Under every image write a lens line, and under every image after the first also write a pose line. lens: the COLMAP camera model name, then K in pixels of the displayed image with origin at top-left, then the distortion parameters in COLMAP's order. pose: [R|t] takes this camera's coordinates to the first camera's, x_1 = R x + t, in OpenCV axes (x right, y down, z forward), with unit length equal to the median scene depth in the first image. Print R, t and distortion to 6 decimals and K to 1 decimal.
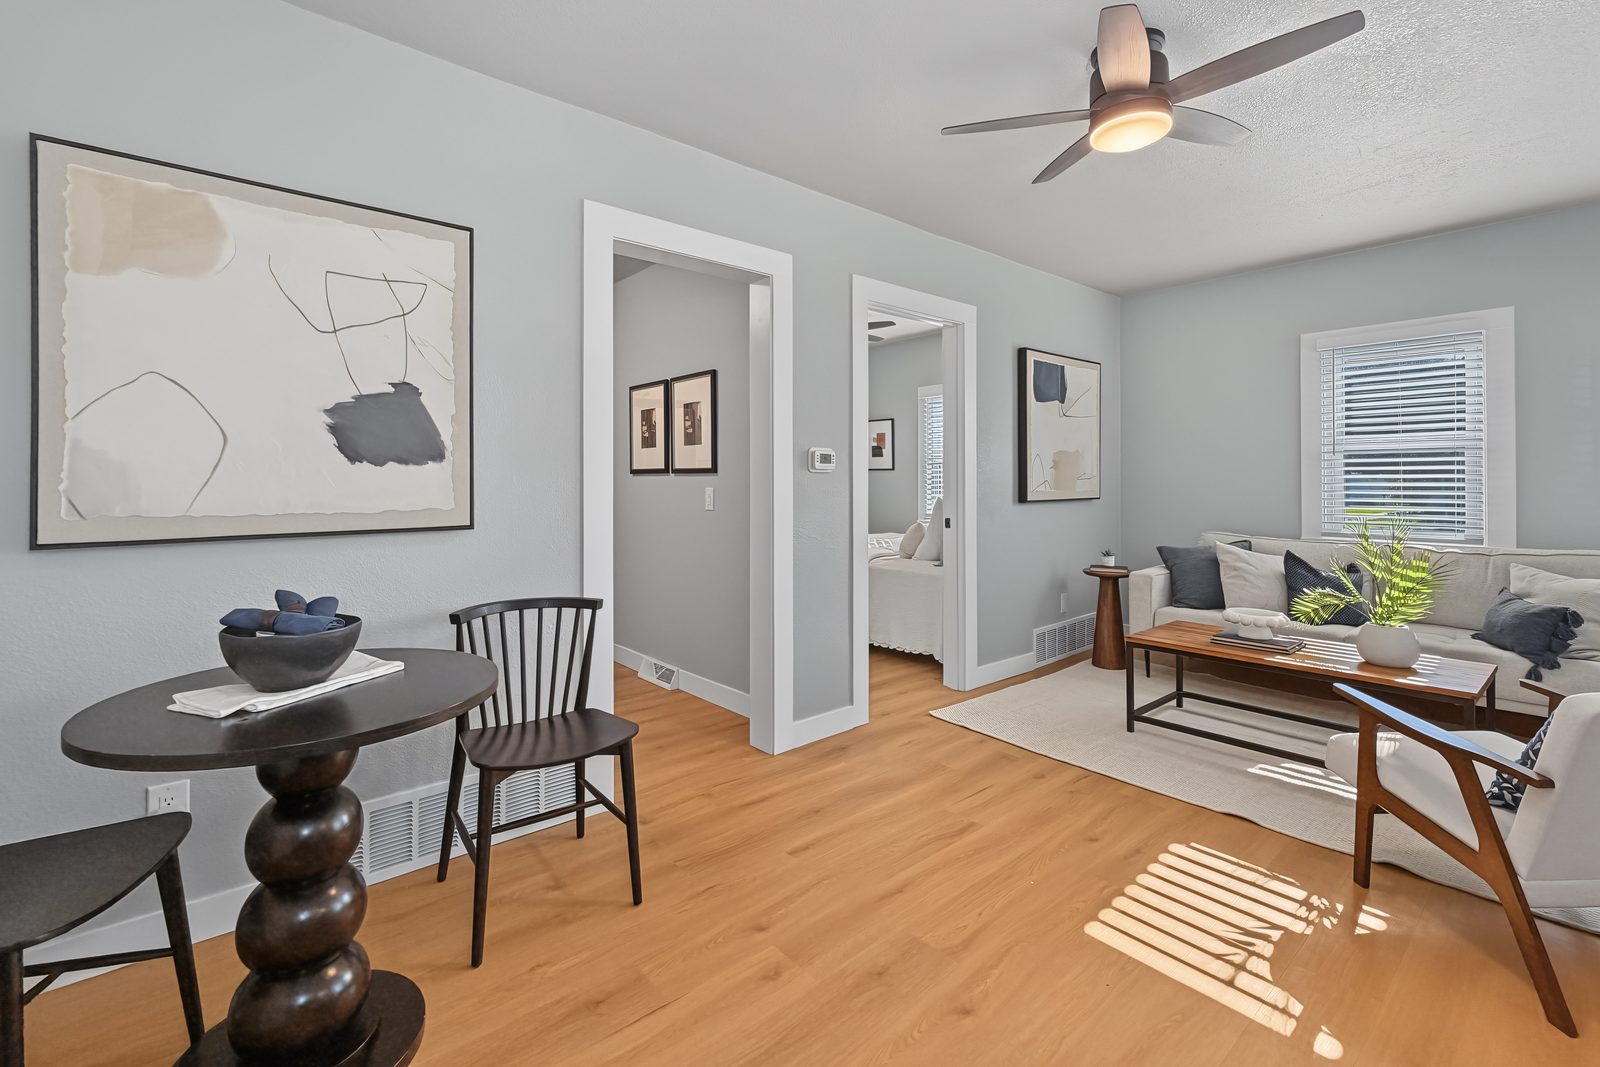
lens RADIAL K [[703.7, 0, 794.8], [0, 703.7, 473.9], [0, 0, 1]] dist [0.002789, 0.000194]
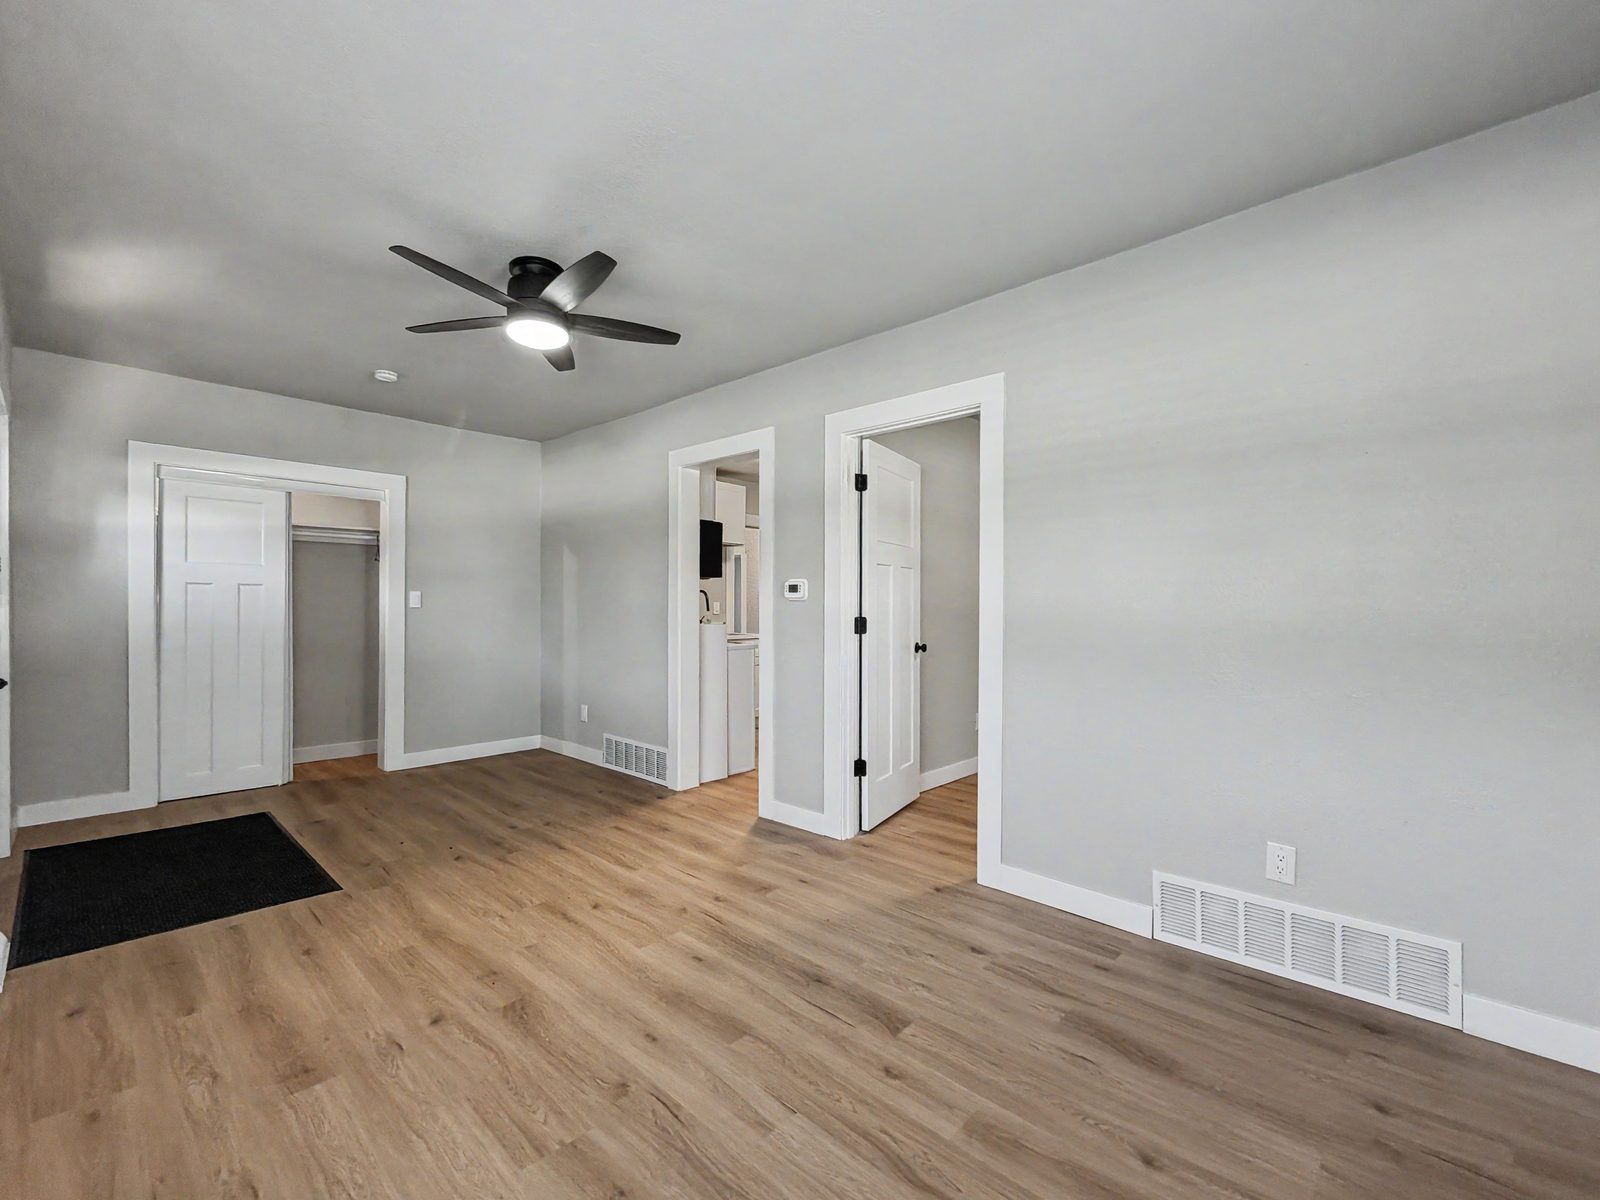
lens RADIAL K [[685.9, 0, 805.6], [0, 685.9, 609.5], [0, 0, 1]] dist [-0.003037, -0.000353]
pose [[0.116879, 0.009516, -0.993101, 1.363406], [-0.000314, 0.999954, 0.009545, 0.003292], [0.993146, -0.000804, 0.116876, 1.028349]]
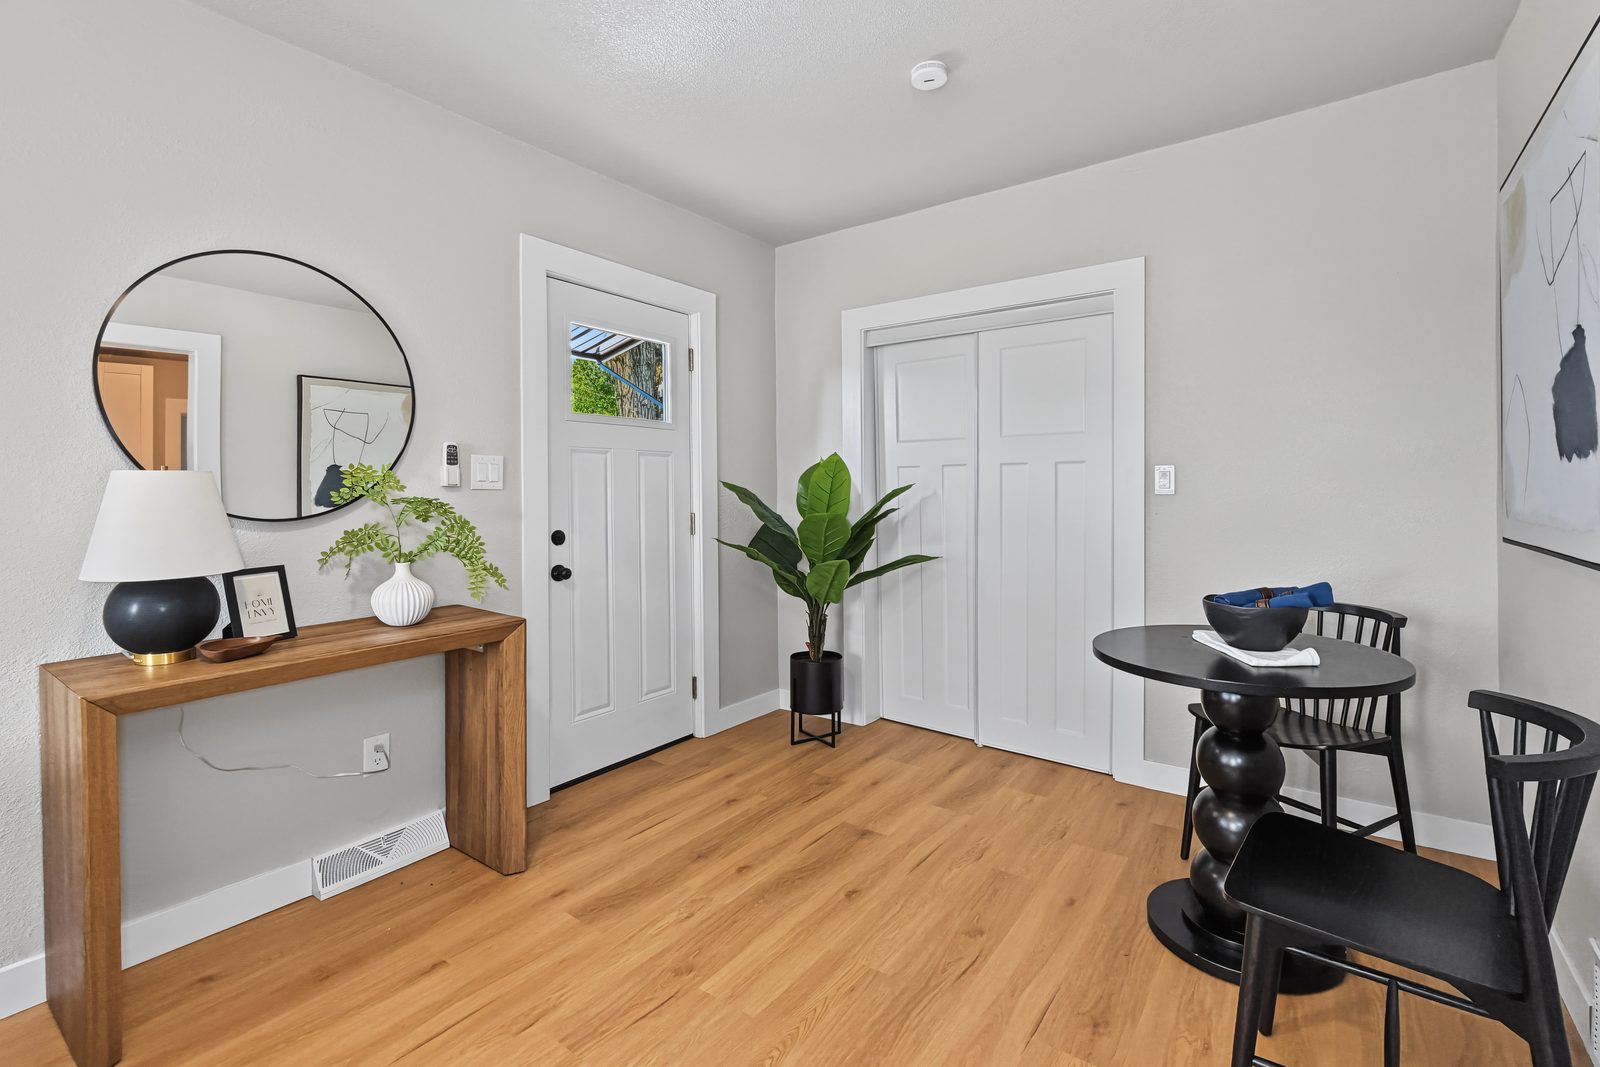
lens RADIAL K [[730.5, 0, 804.1], [0, 730.5, 490.5], [0, 0, 1]] dist [-0.000115, -0.000079]
pose [[-0.971524, 0.007341, -0.236828, 0.223336], [0.008729, 0.999950, -0.004814, 0.009959], [0.236781, -0.006744, -0.971540, 1.100802]]
